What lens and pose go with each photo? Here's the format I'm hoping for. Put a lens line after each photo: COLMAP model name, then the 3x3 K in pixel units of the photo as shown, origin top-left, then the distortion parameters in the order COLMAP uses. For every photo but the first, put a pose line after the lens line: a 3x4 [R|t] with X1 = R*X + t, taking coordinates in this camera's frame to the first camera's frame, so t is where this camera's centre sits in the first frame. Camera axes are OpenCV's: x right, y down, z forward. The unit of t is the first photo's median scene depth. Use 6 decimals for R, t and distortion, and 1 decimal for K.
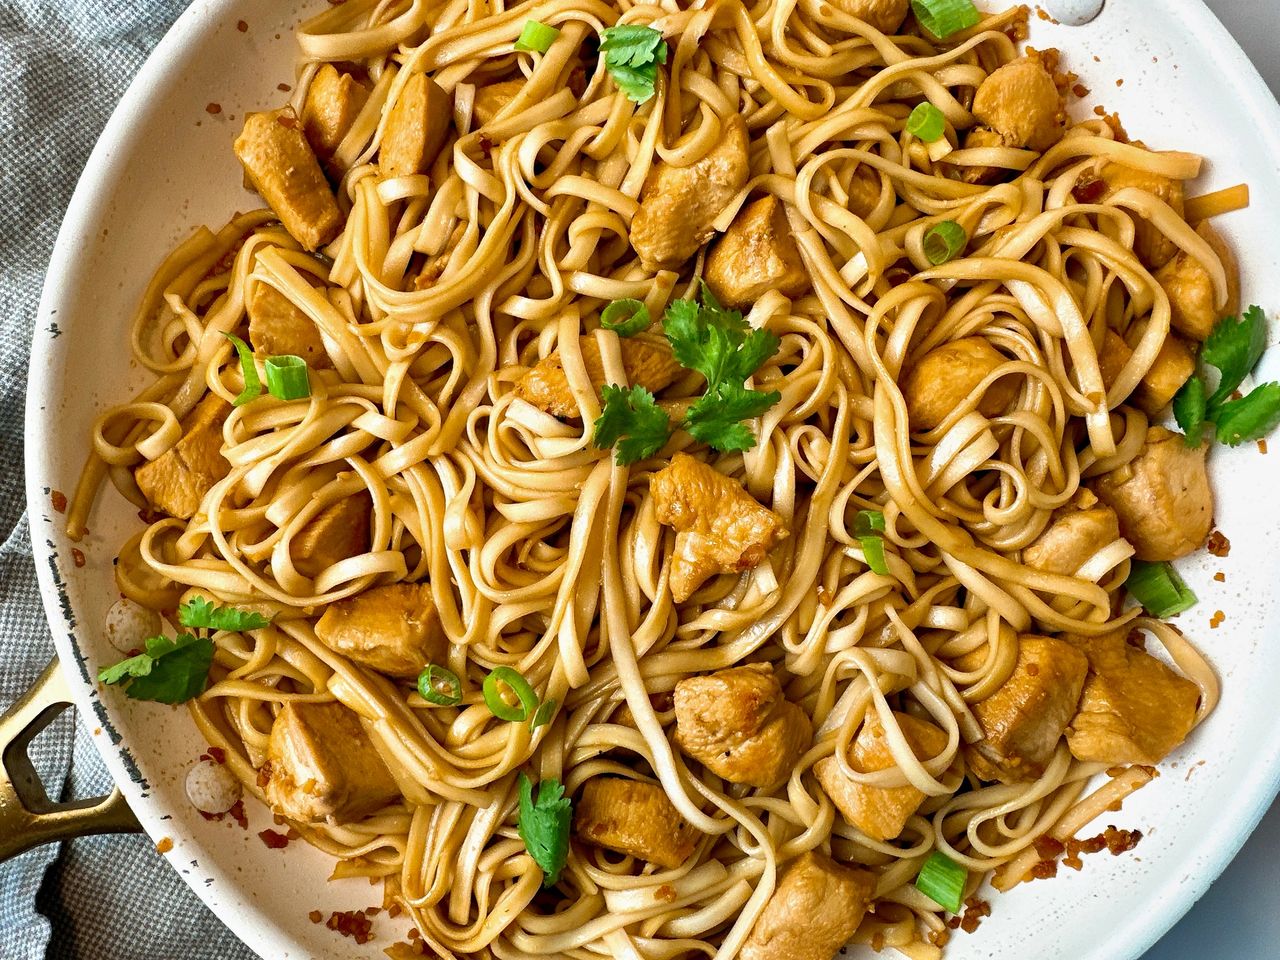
lens RADIAL K [[905.3, 0, 640.0], [0, 905.3, 480.0], [0, 0, 1]] dist [0.001819, 0.003491]
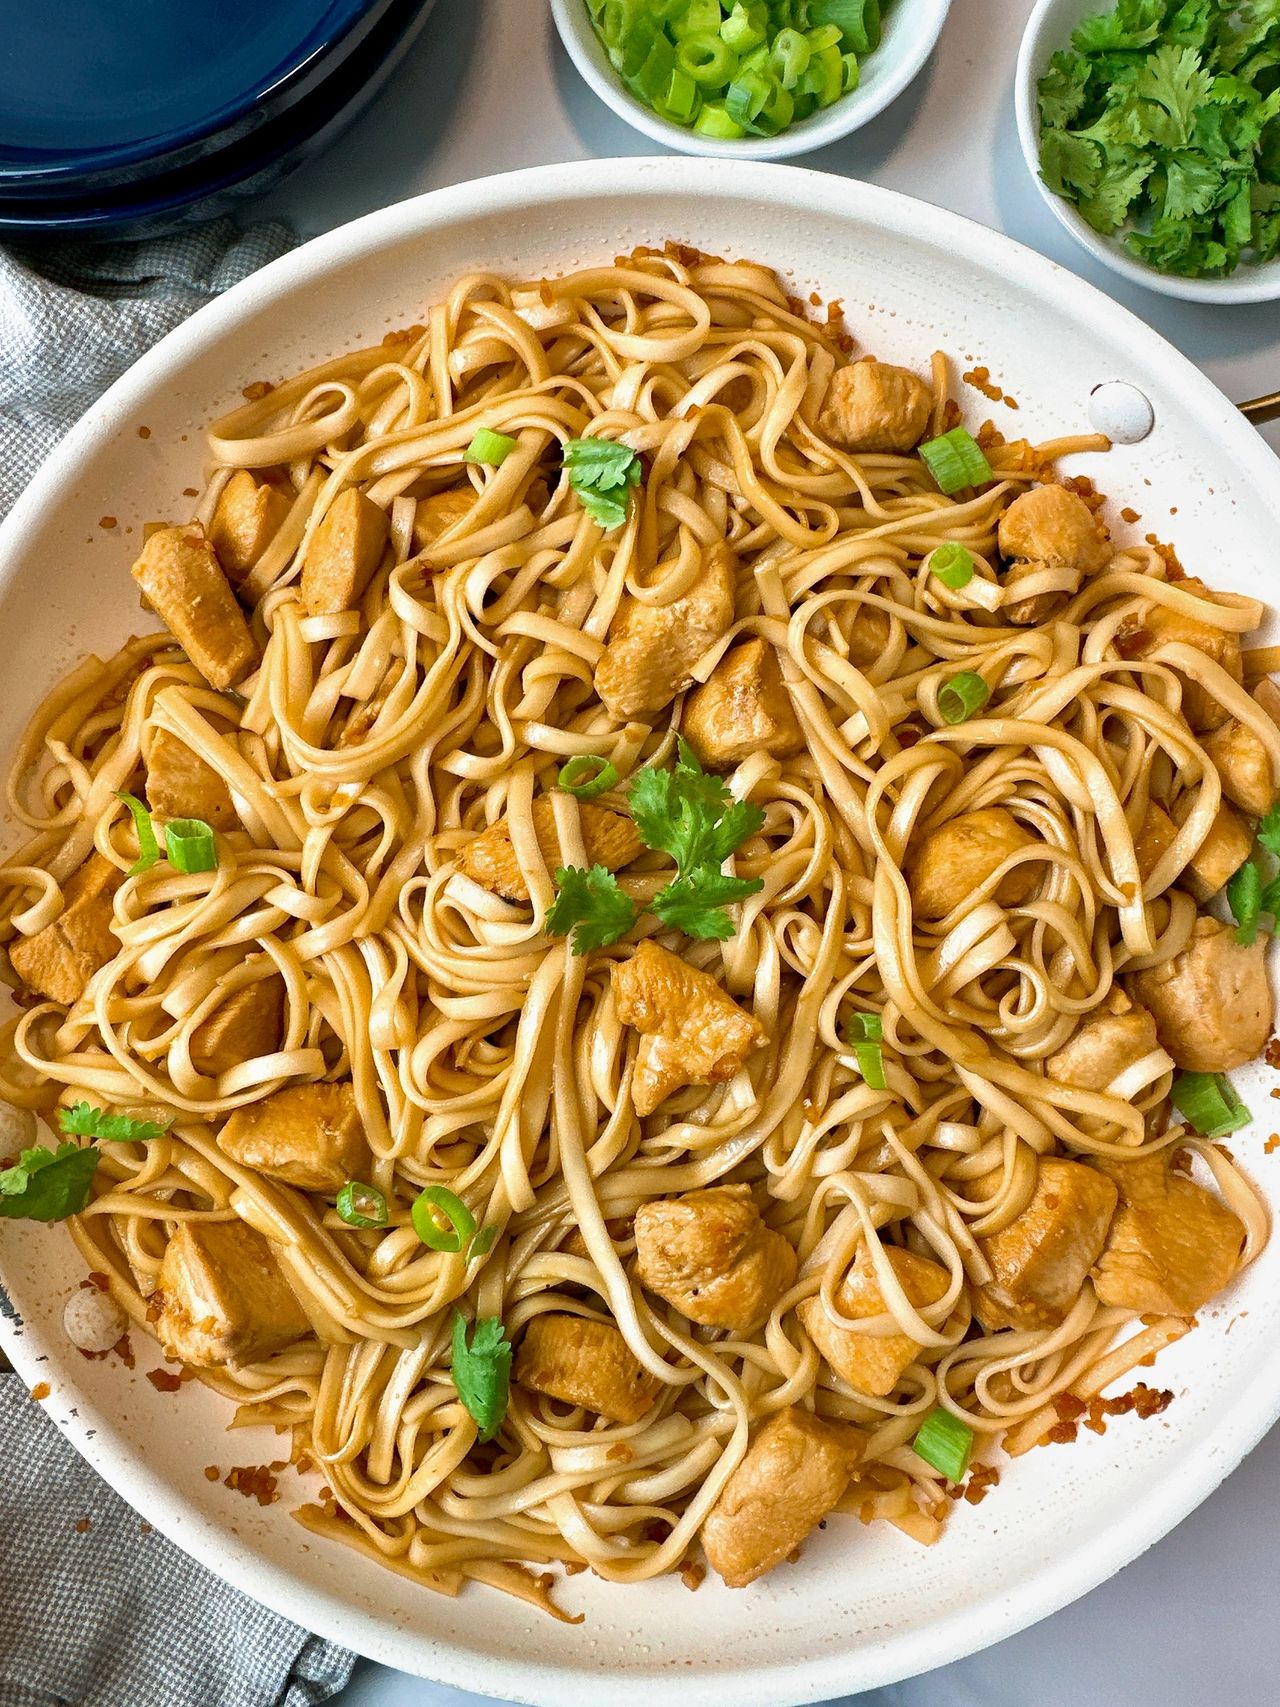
lens RADIAL K [[1197.3, 0, 640.0], [0, 1197.3, 853.5], [0, 0, 1]] dist [0.007311, -0.004901]
pose [[0.999807, 0.019483, 0.002413, 0.032884], [-0.019499, 0.999788, 0.006629, -0.117907], [-0.002283, -0.006675, 0.999975, -0.131216]]
